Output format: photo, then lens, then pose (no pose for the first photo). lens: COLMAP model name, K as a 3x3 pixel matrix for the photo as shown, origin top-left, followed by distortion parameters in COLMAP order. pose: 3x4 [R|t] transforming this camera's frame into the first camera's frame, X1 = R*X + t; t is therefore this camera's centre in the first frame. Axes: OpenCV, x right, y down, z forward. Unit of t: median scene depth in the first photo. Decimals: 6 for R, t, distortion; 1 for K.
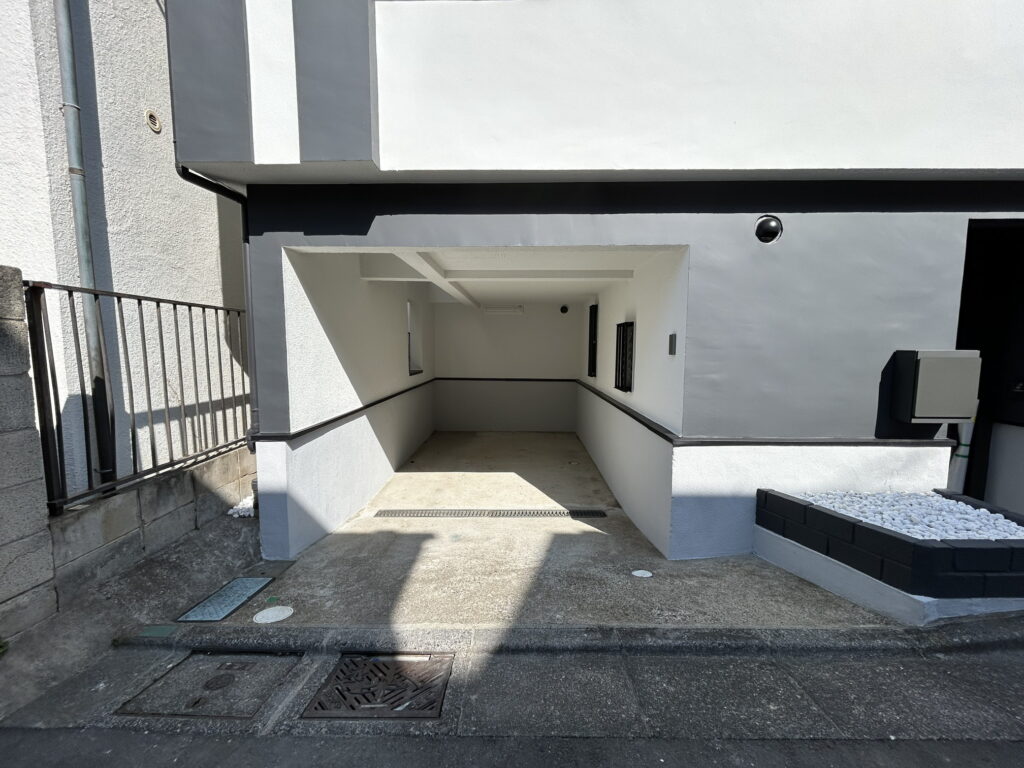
lens RADIAL K [[415.7, 0, 513.7], [0, 415.7, 385.4], [0, 0, 1]] dist [0.001157, 0.000298]
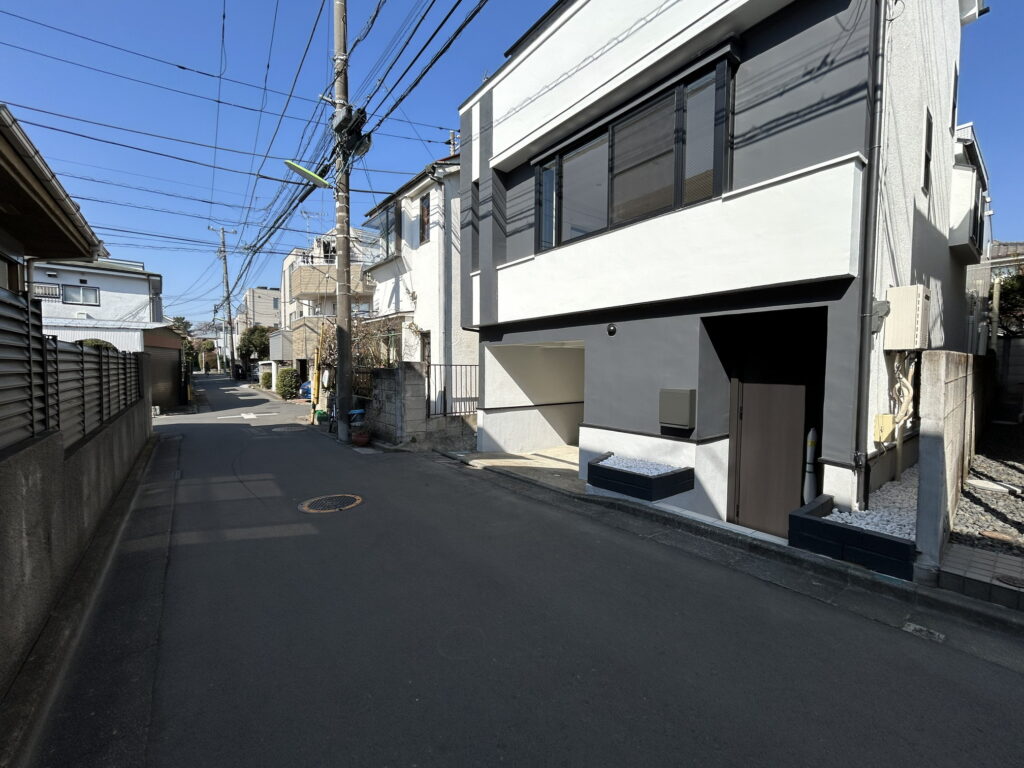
lens RADIAL K [[415.7, 0, 513.7], [0, 415.7, 385.4], [0, 0, 1]] dist [0.001157, 0.000298]
pose [[0.626506, 0.033476, -0.778697, 2.003612], [-0.072281, 0.997267, -0.015282, -0.017506], [0.776058, 0.065860, 0.627214, -0.747808]]
